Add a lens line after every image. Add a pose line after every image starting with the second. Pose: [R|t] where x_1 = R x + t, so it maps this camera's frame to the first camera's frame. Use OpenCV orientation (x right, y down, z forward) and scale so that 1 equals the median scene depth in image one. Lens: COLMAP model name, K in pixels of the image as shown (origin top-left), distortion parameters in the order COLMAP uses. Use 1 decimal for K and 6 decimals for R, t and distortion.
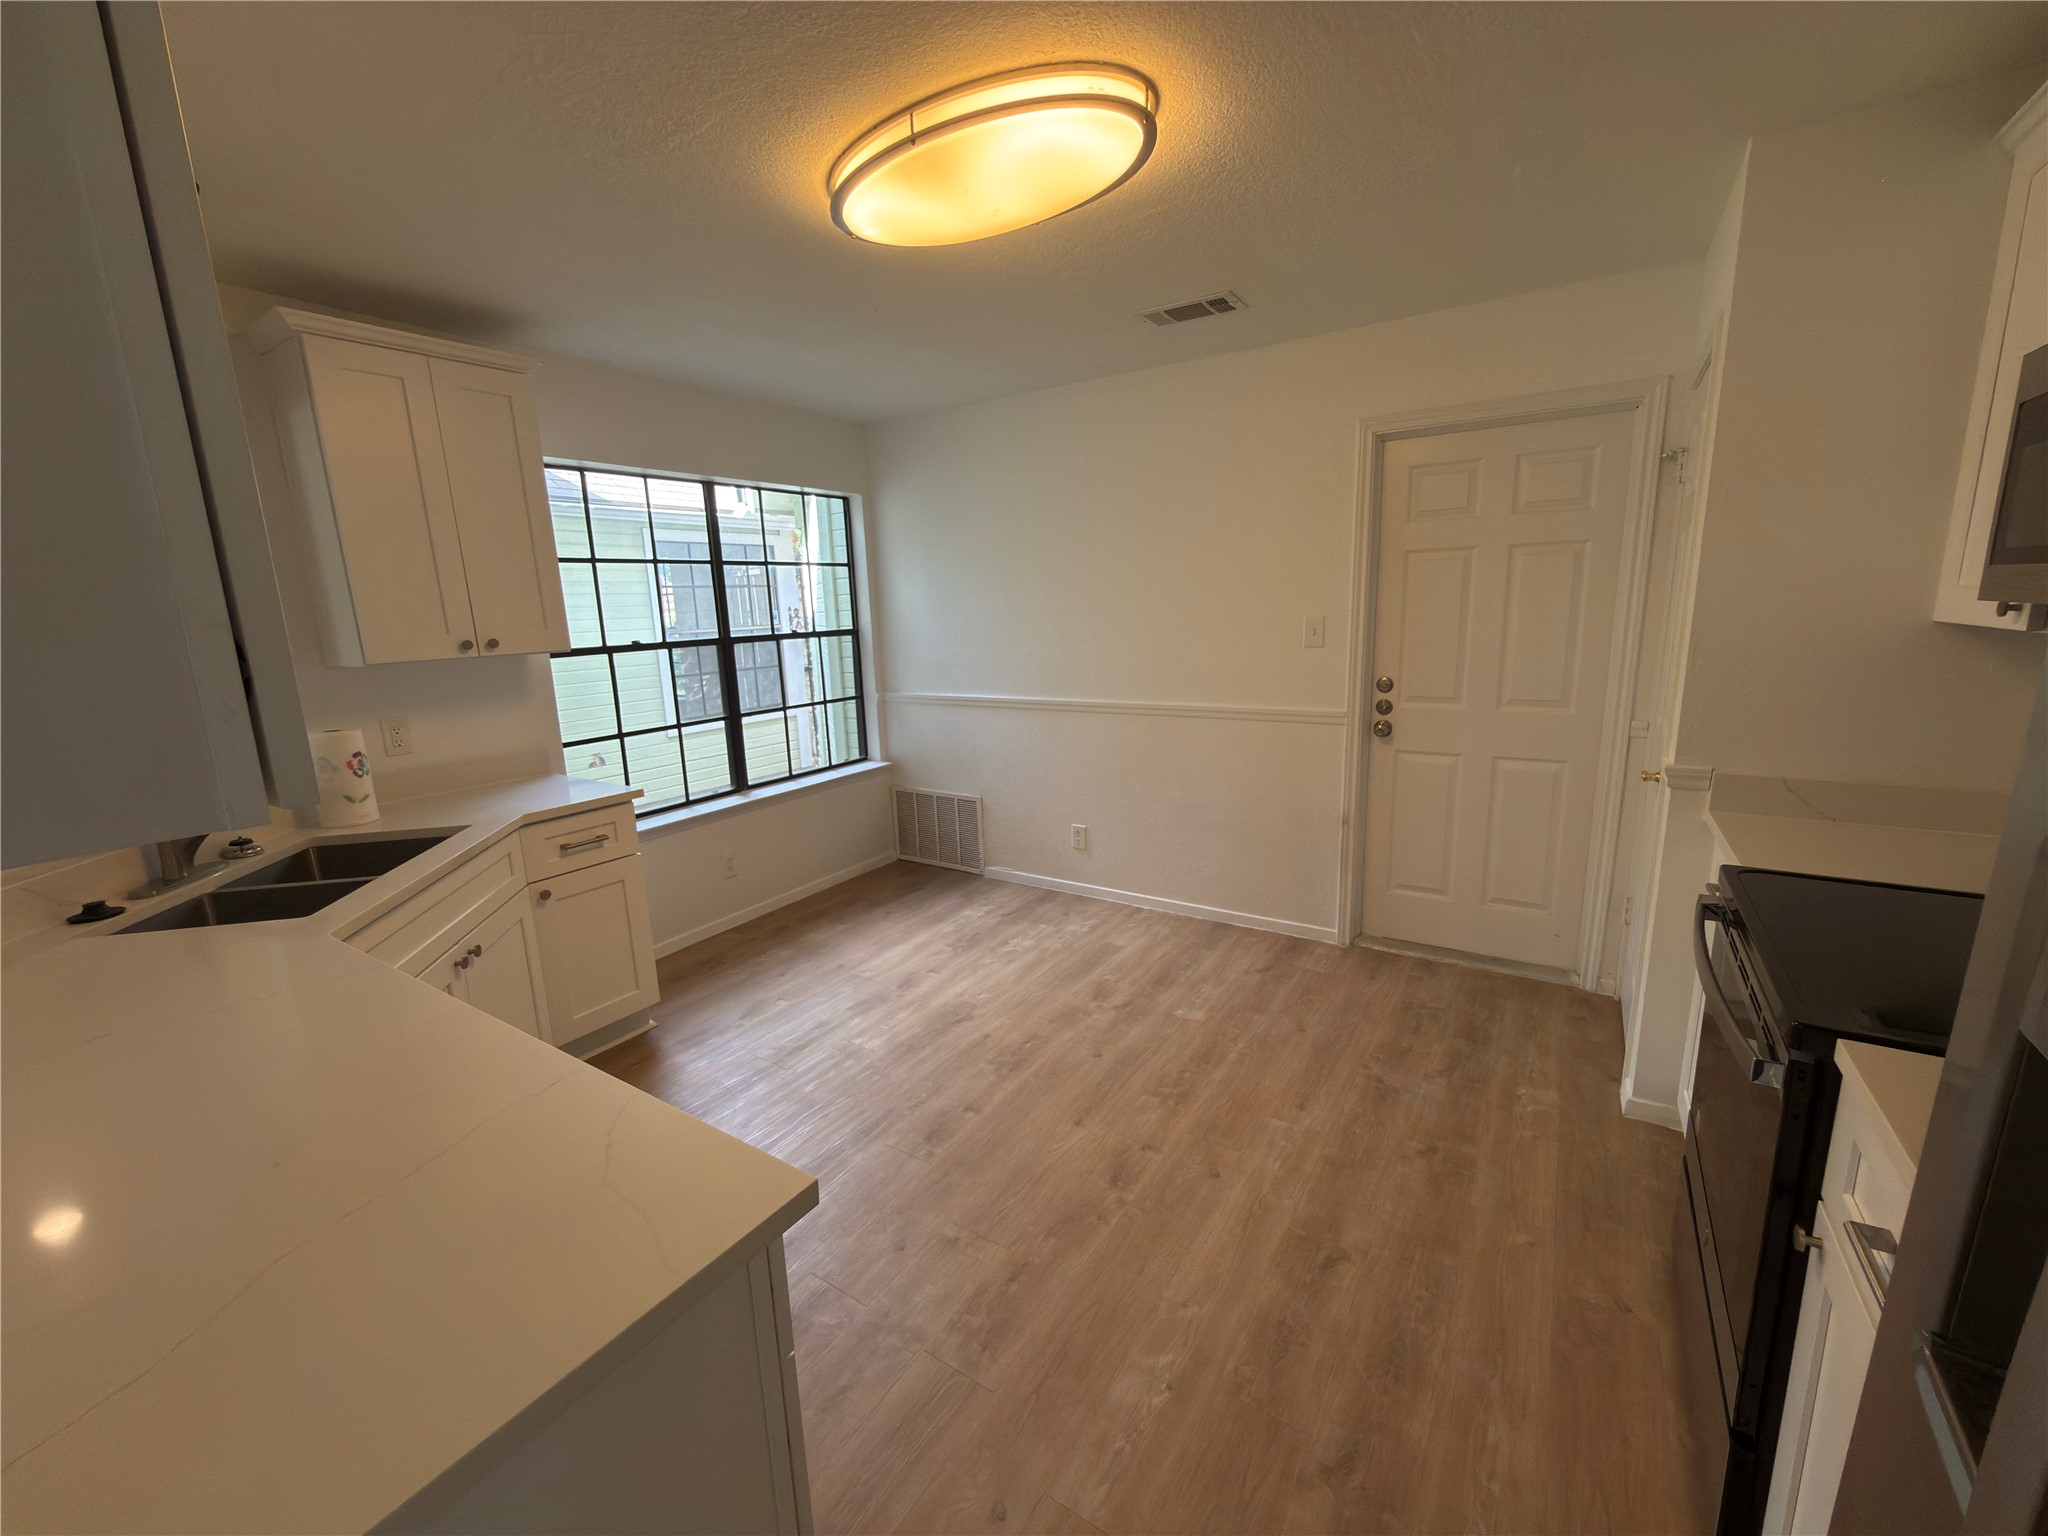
lens RADIAL K [[821.3, 0, 1028.4], [0, 821.3, 772.8], [0, 0, 1]] dist [-0.000587, -0.000015]
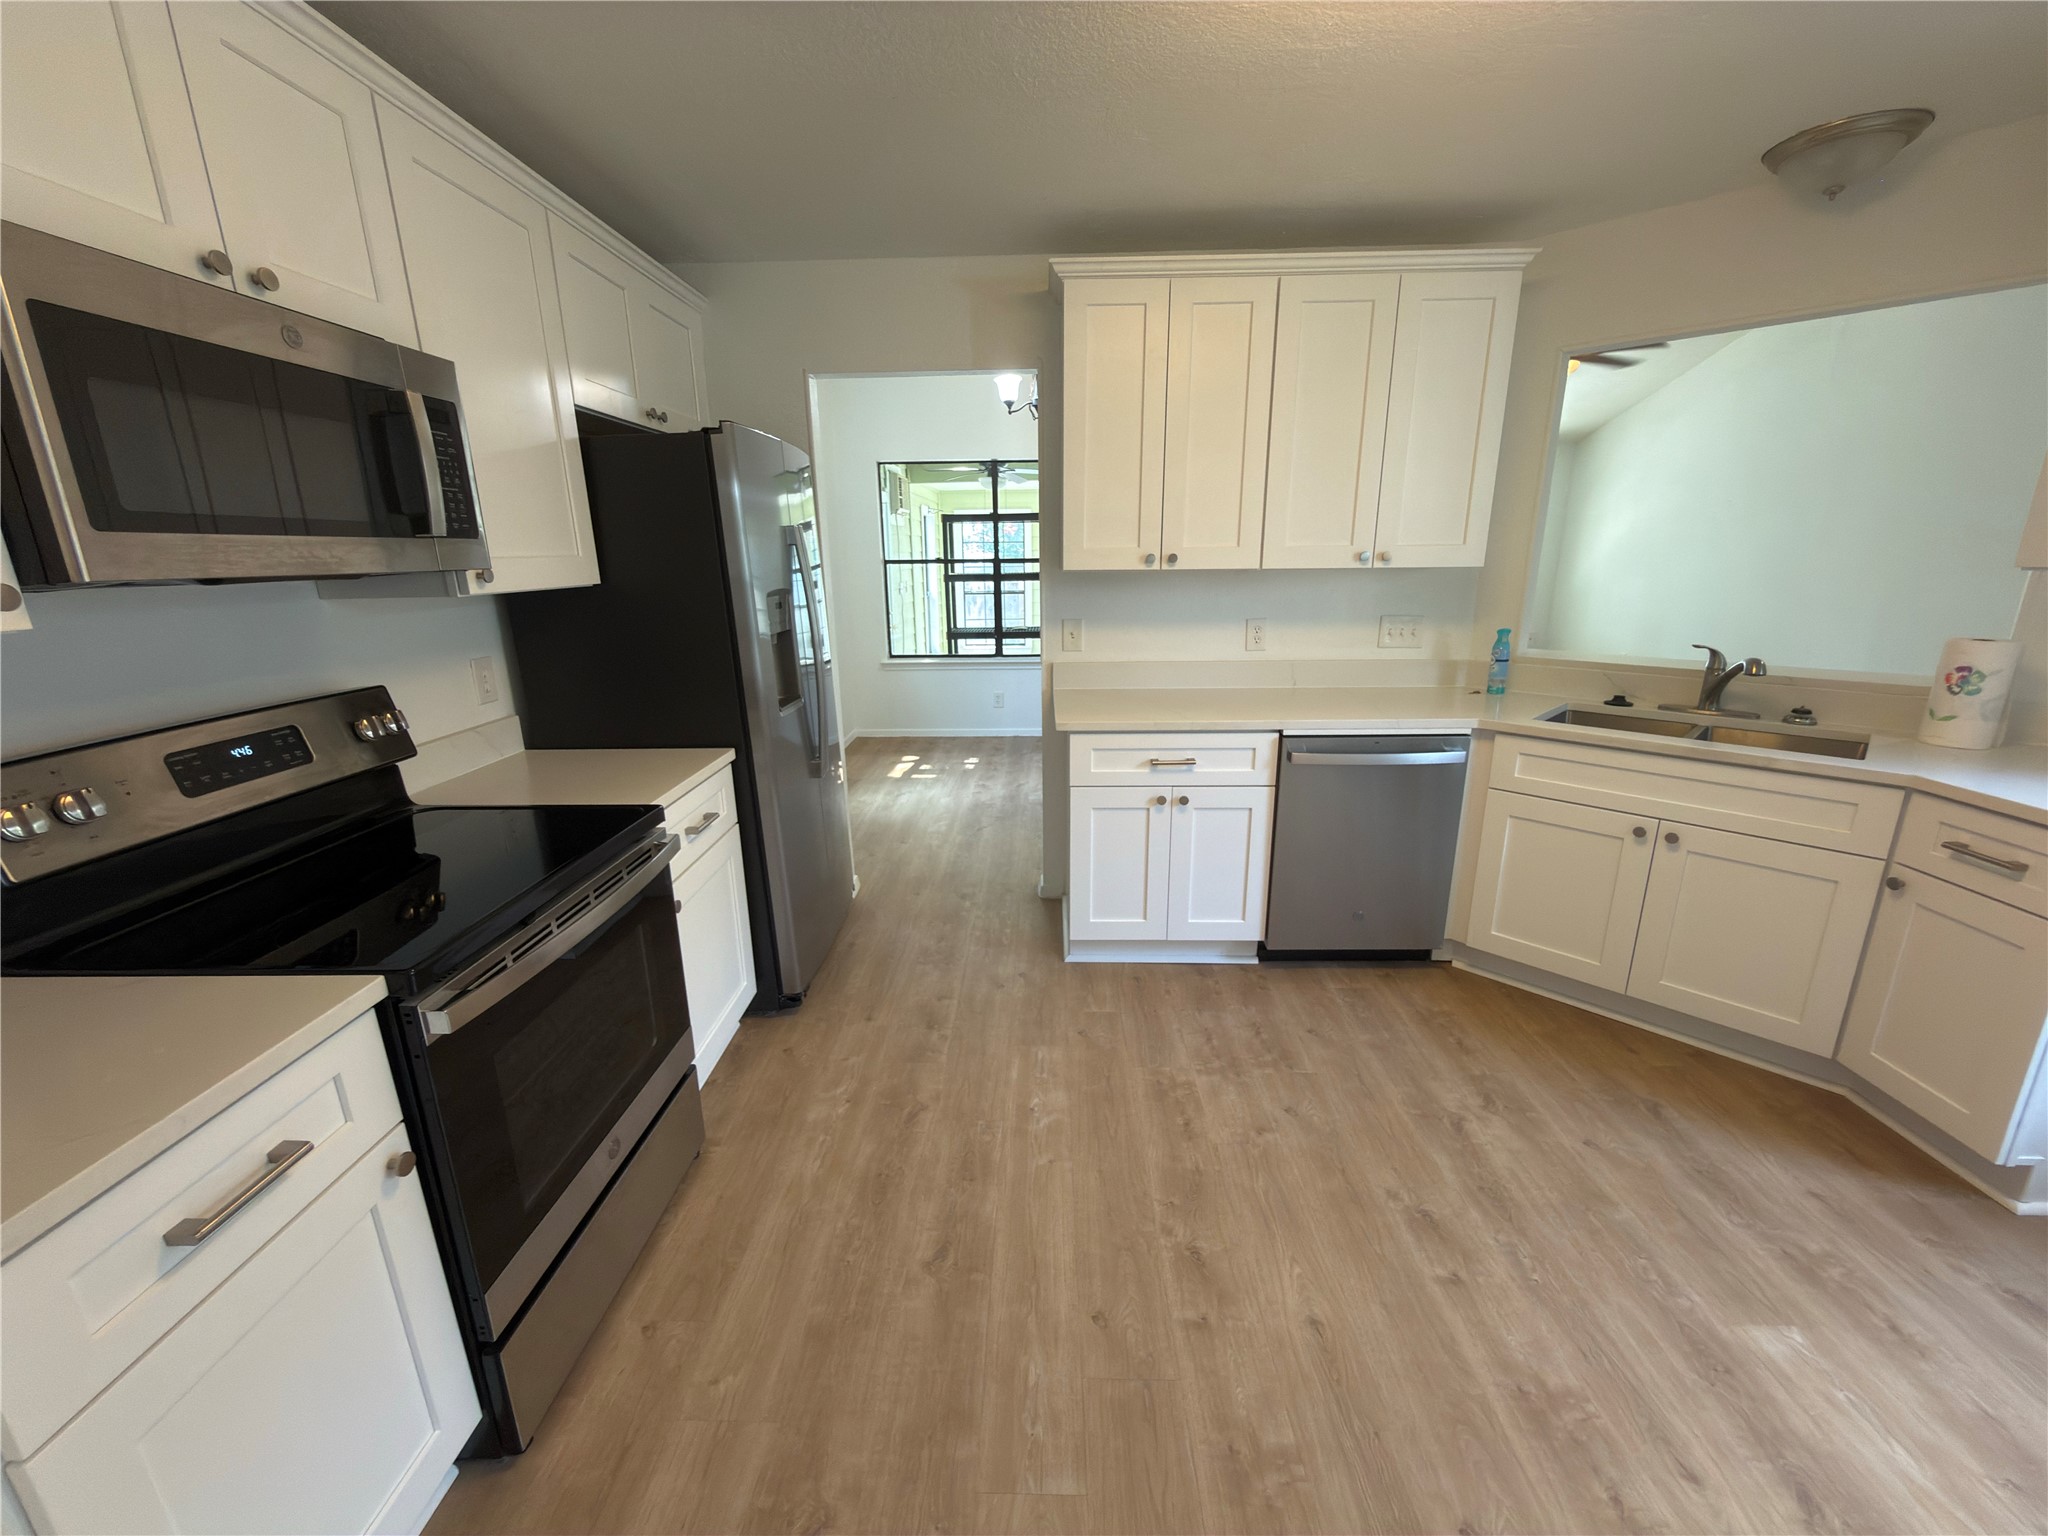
lens RADIAL K [[821.3, 0, 1023.2], [0, 821.3, 765.1], [0, 0, 1]] dist [-0.000587, -0.000015]
pose [[-0.850713, 0.180924, -0.493511, 0.609688], [-0.060023, 0.899315, 0.433162, -0.306622], [0.522192, 0.398119, -0.754200, 1.437349]]
